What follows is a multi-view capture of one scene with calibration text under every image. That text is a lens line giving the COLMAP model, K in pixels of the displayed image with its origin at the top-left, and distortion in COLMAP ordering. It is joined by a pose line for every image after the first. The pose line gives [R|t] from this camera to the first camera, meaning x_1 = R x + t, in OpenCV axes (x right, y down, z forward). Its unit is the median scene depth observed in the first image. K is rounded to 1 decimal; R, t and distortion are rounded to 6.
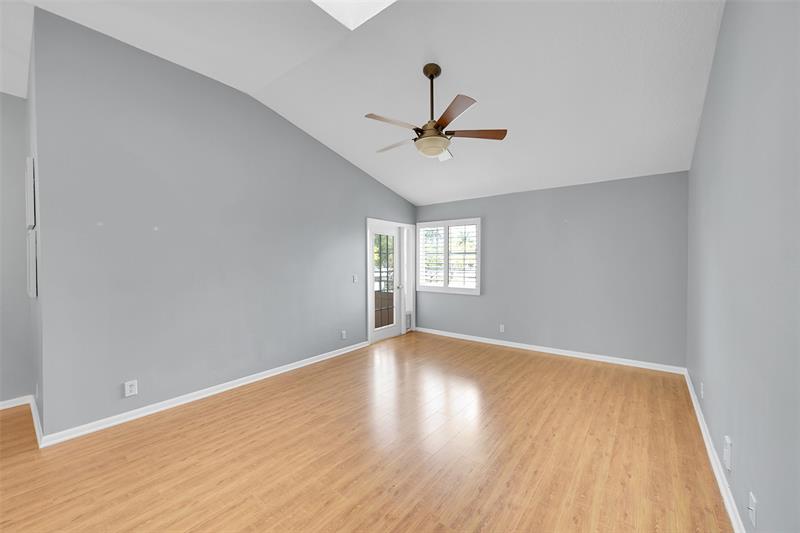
lens RADIAL K [[314.9, 0, 403.7], [0, 314.9, 262.1], [0, 0, 1]] dist [-0.003705, 0.000480]
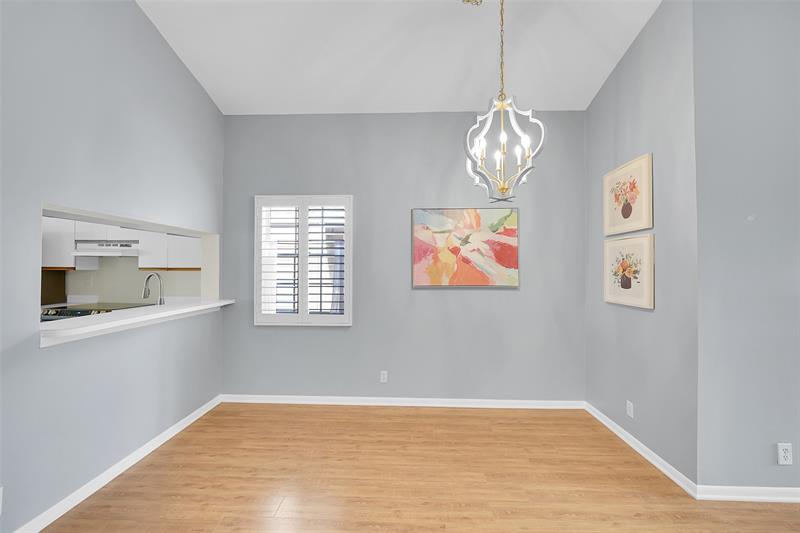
lens RADIAL K [[314.9, 0, 402.2], [0, 314.9, 266.9], [0, 0, 1]] dist [-0.003705, 0.000480]
pose [[0.586160, -0.001014, -0.810195, -0.558131], [-0.007596, 0.999948, -0.006748, 0.001955], [0.810160, 0.010110, 0.586122, -0.059980]]
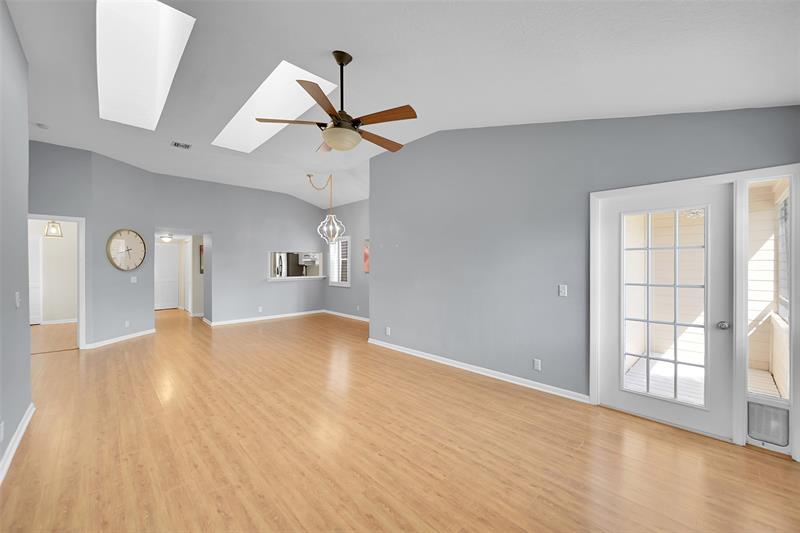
lens RADIAL K [[314.9, 0, 401.9], [0, 314.9, 265.8], [0, 0, 1]] dist [-0.003705, 0.000480]
pose [[-0.144854, 0.006717, -0.989430, 0.698572], [-0.002740, 0.999970, 0.007190, -0.006035], [0.989449, 0.003752, -0.144831, 0.944098]]
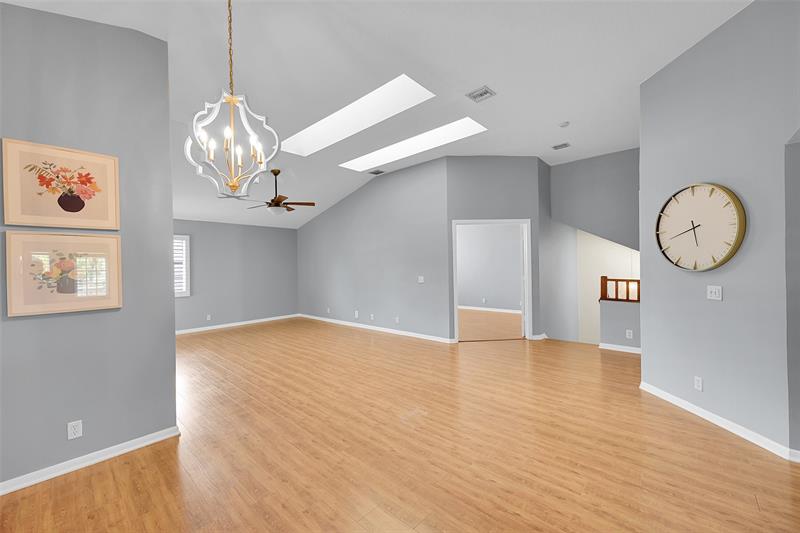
lens RADIAL K [[314.9, 0, 402.5], [0, 314.9, 264.9], [0, 0, 1]] dist [-0.003705, 0.000480]
pose [[0.073137, 0.002449, 0.997319, -1.311049], [0.022462, 0.999739, -0.004102, 0.004460], [-0.997069, 0.022702, 0.073063, 0.060678]]
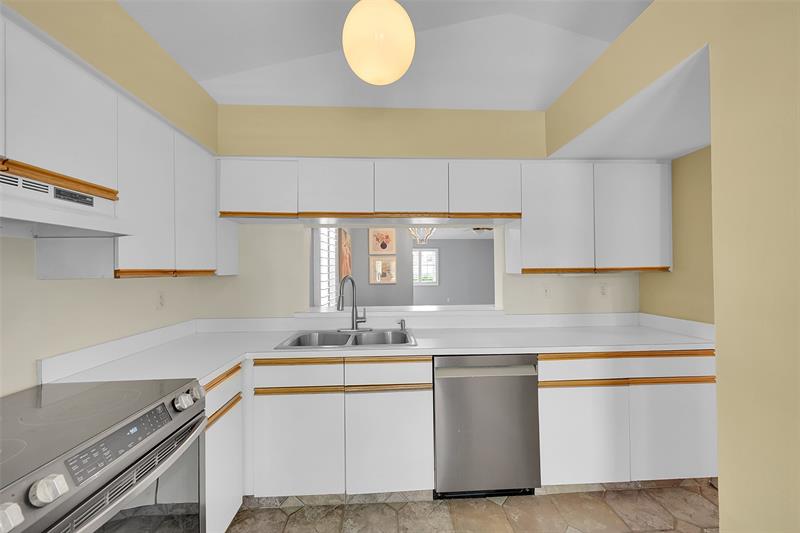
lens RADIAL K [[314.9, 0, 403.2], [0, 314.9, 267.5], [0, 0, 1]] dist [-0.003705, 0.000480]
pose [[0.756028, -0.000951, 0.654538, -1.775517], [0.010250, 0.999894, -0.010386, 0.007751], [-0.654458, 0.014561, 0.755958, -0.592588]]
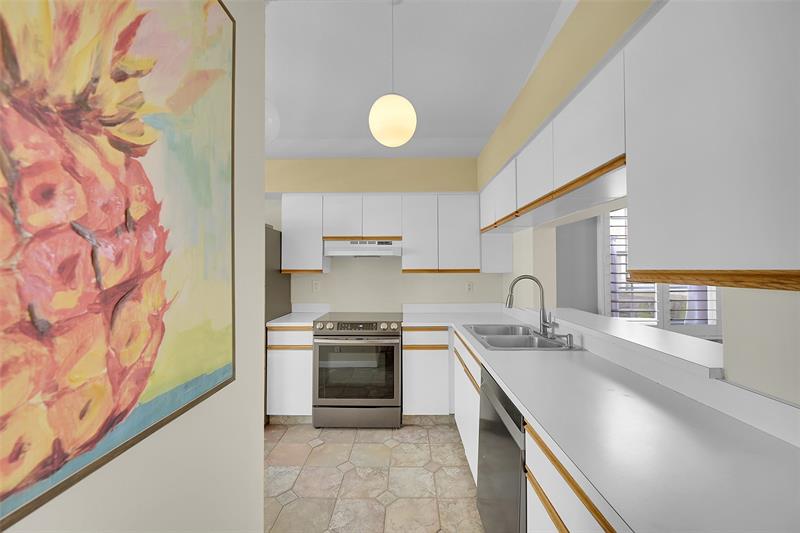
lens RADIAL K [[314.9, 0, 397.5], [0, 314.9, 268.3], [0, 0, 1]] dist [-0.003705, 0.000480]
pose [[0.593582, -0.006865, -0.804744, -1.166868], [-0.000813, 0.999958, -0.009130, 0.007602], [0.804773, 0.006074, 0.593551, -0.619545]]
